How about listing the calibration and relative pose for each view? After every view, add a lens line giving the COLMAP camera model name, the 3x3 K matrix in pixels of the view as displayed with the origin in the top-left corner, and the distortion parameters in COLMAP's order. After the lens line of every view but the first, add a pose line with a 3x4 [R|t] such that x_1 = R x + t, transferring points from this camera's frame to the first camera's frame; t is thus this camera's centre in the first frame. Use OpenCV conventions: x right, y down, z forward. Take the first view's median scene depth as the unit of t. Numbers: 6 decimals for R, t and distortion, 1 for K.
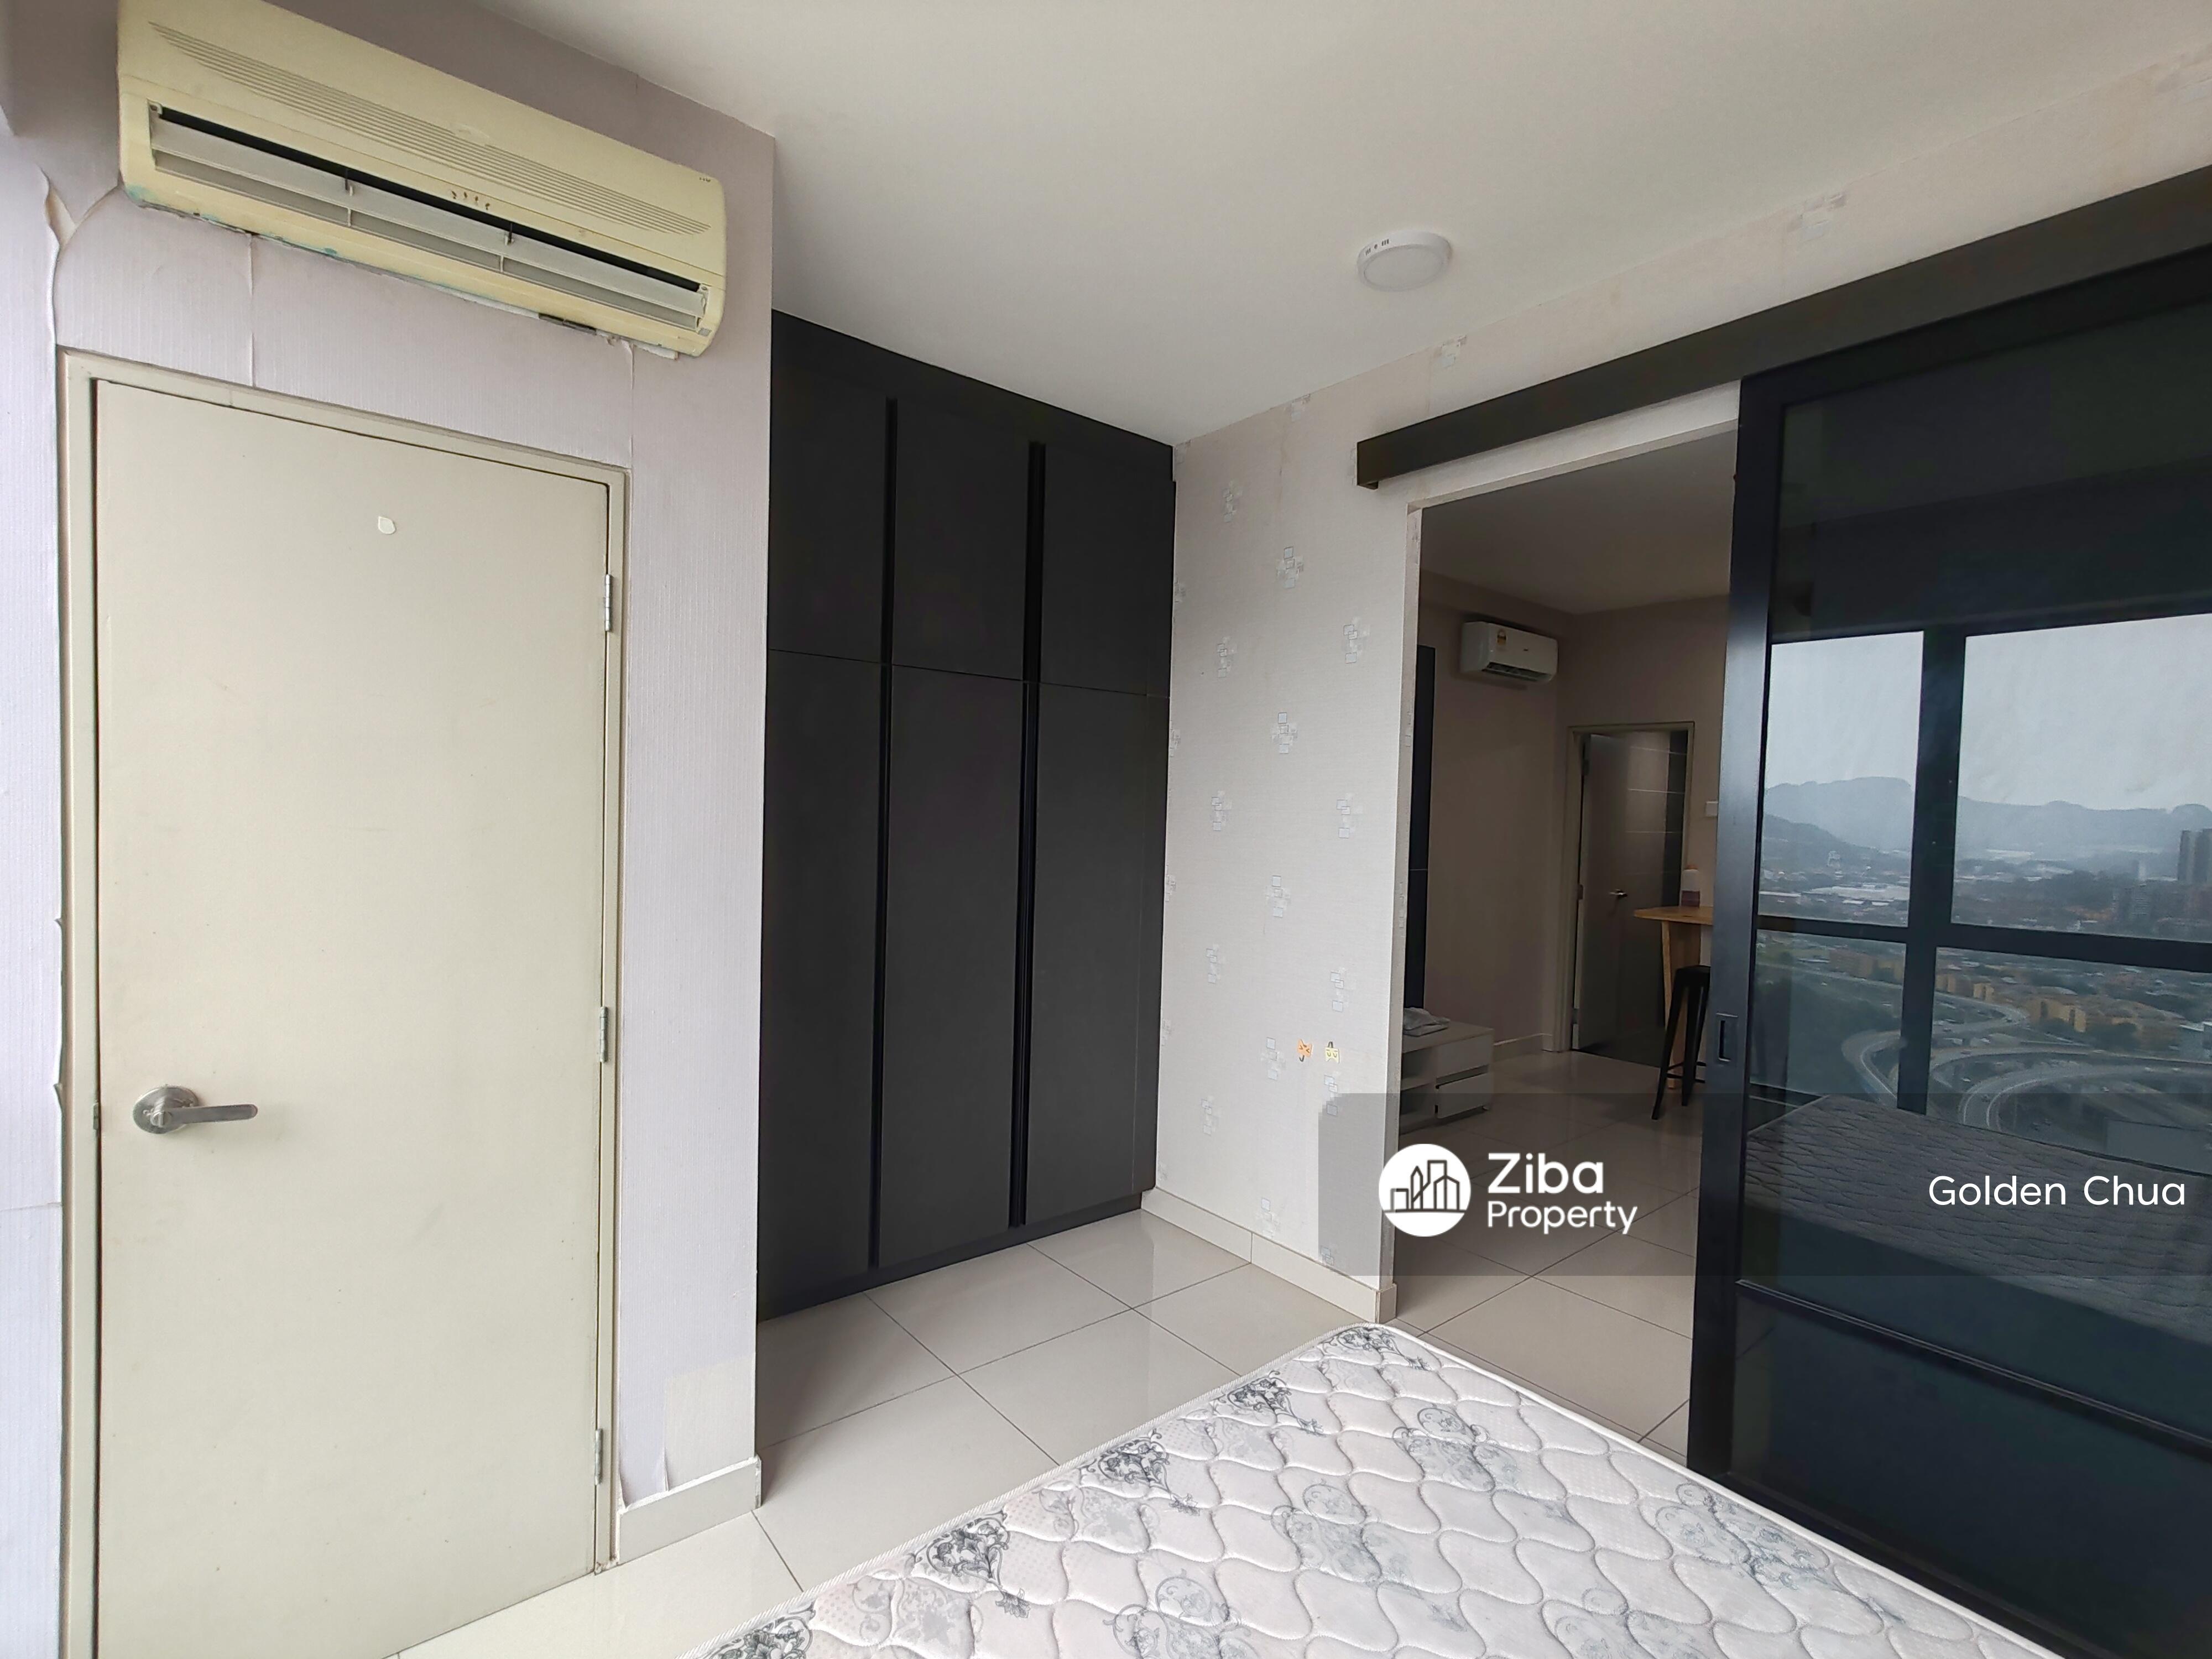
lens RADIAL K [[1004.5, 0, 1100.1], [0, 1004.5, 838.9], [0, 0, 1]] dist [-0.000890, 0.003233]
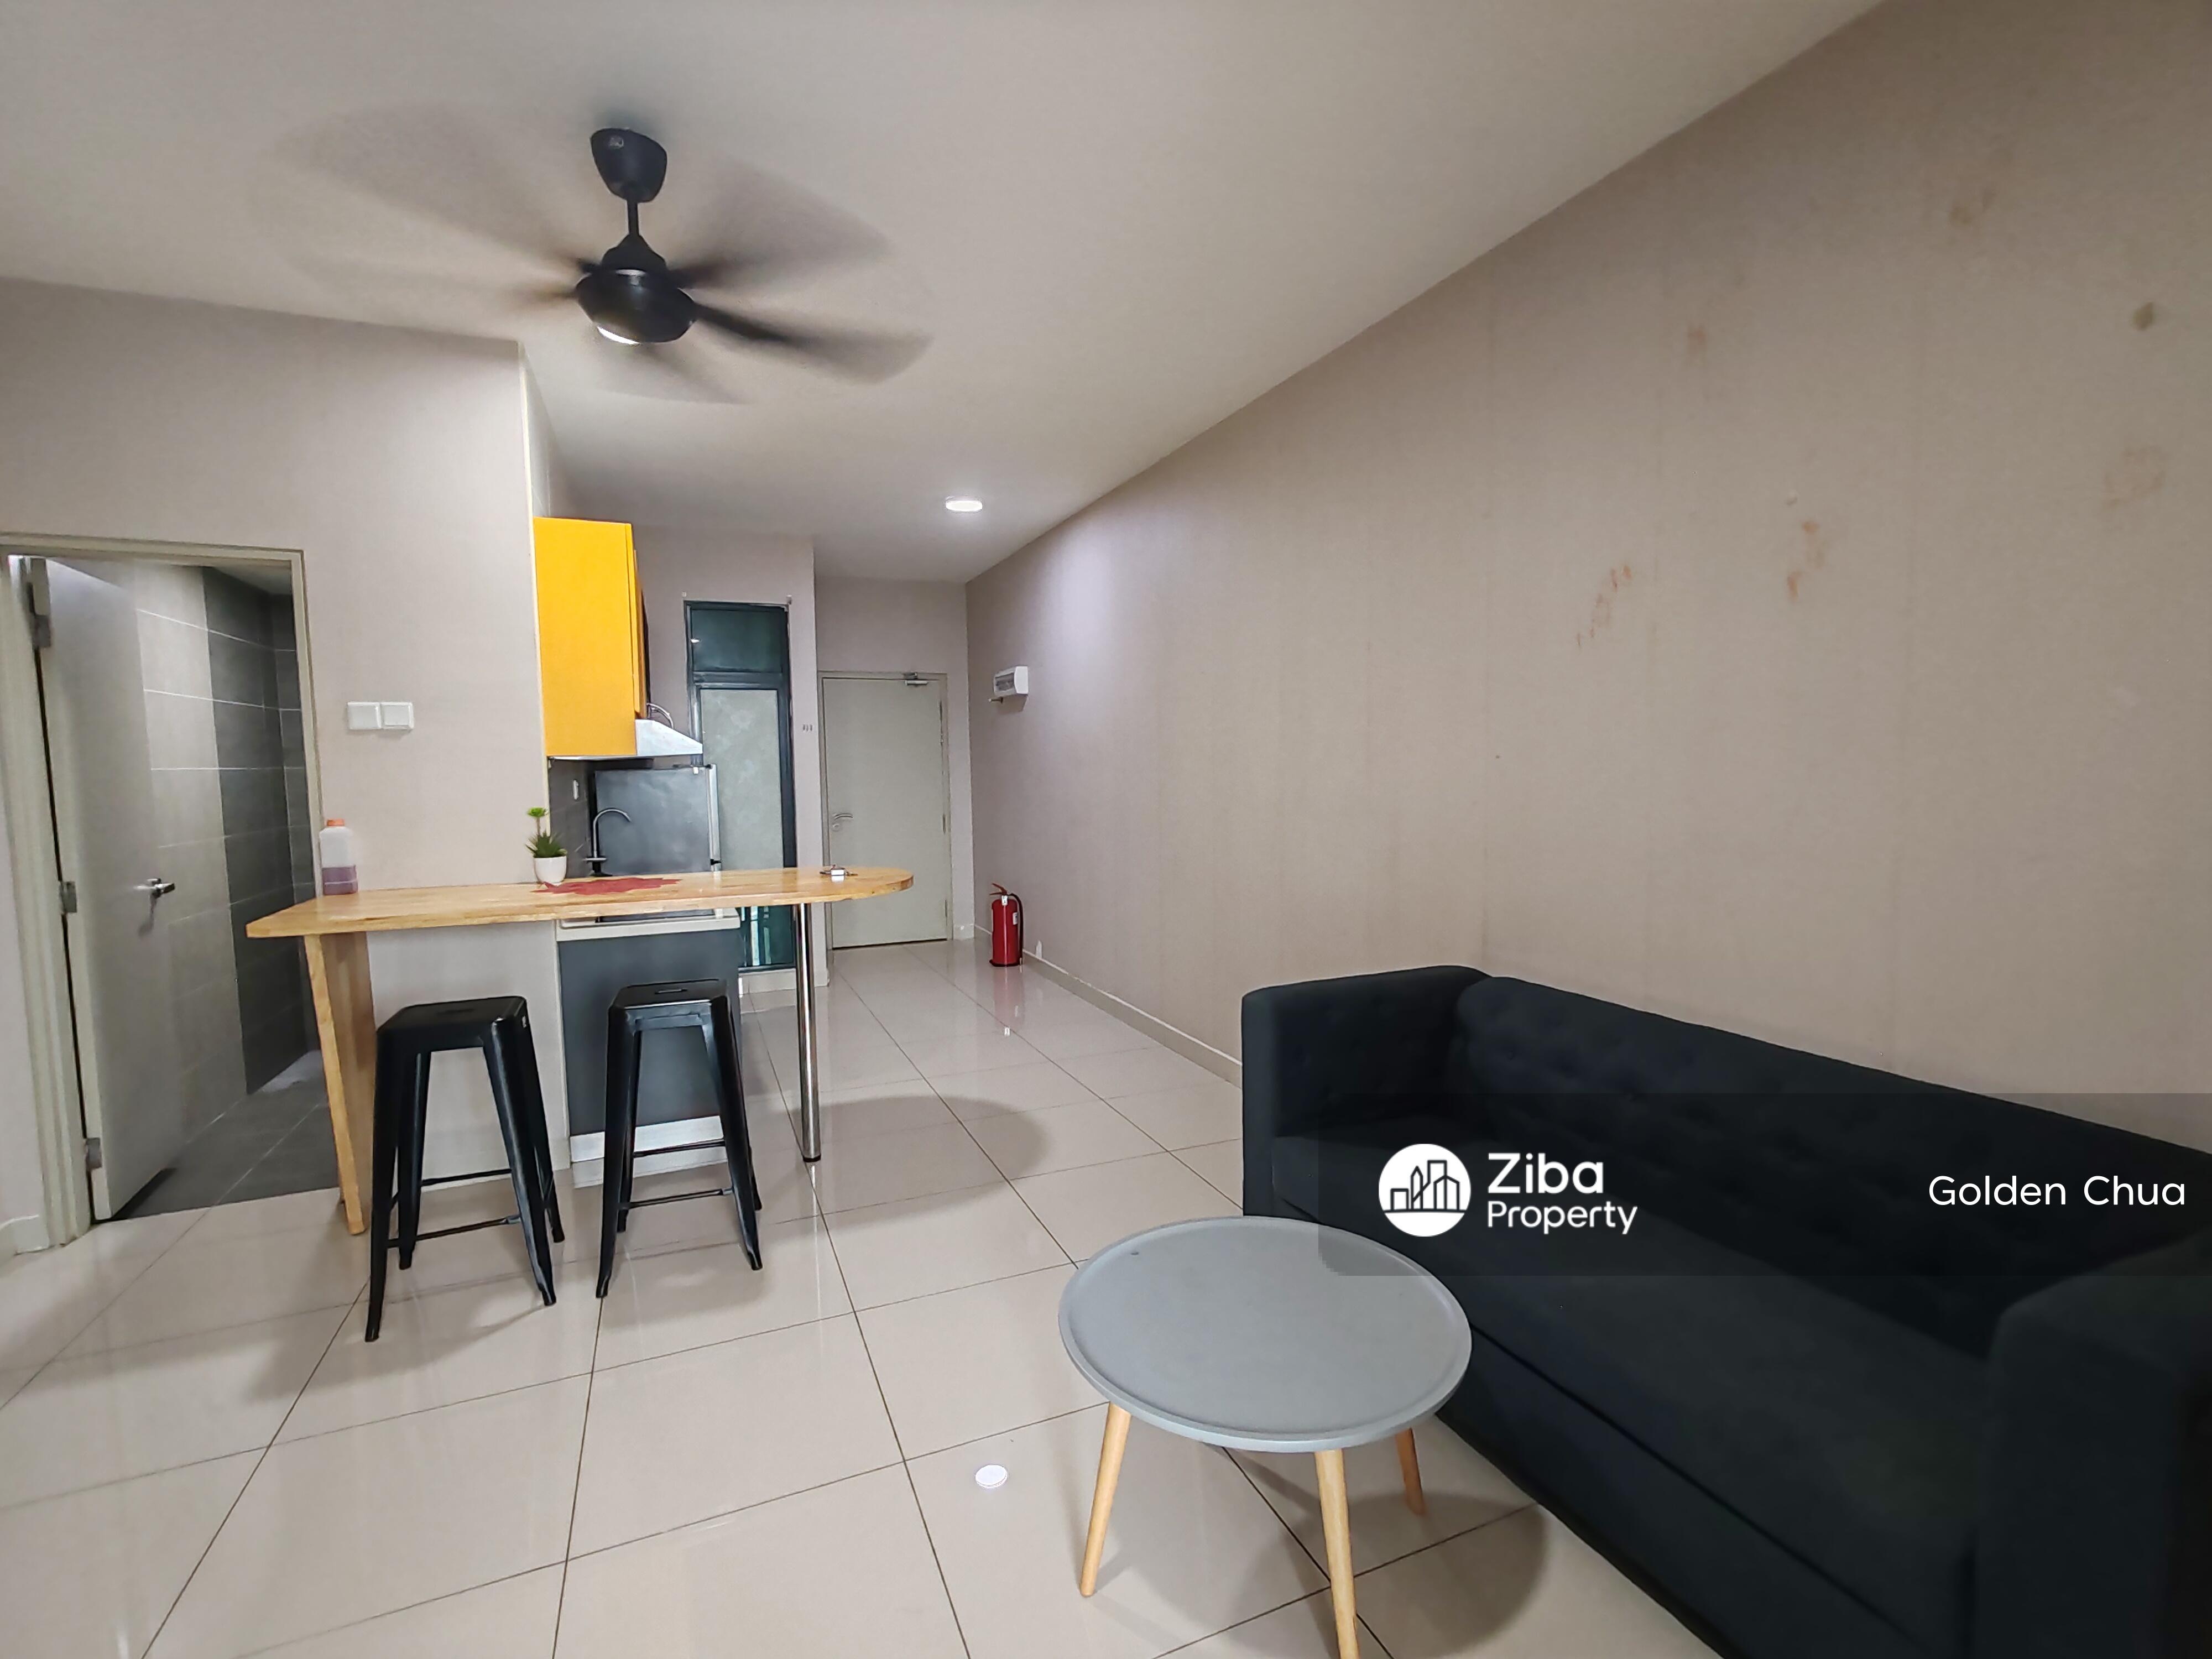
lens RADIAL K [[1000.7, 0, 1099.5], [0, 1000.7, 839.3], [0, 0, 1]] dist [0.000966, 0.001467]
pose [[0.271260, -0.108375, 0.956385, 0.318655], [0.053463, 0.993803, 0.097451, 0.010205], [-0.961020, 0.024697, 0.275373, 0.799317]]
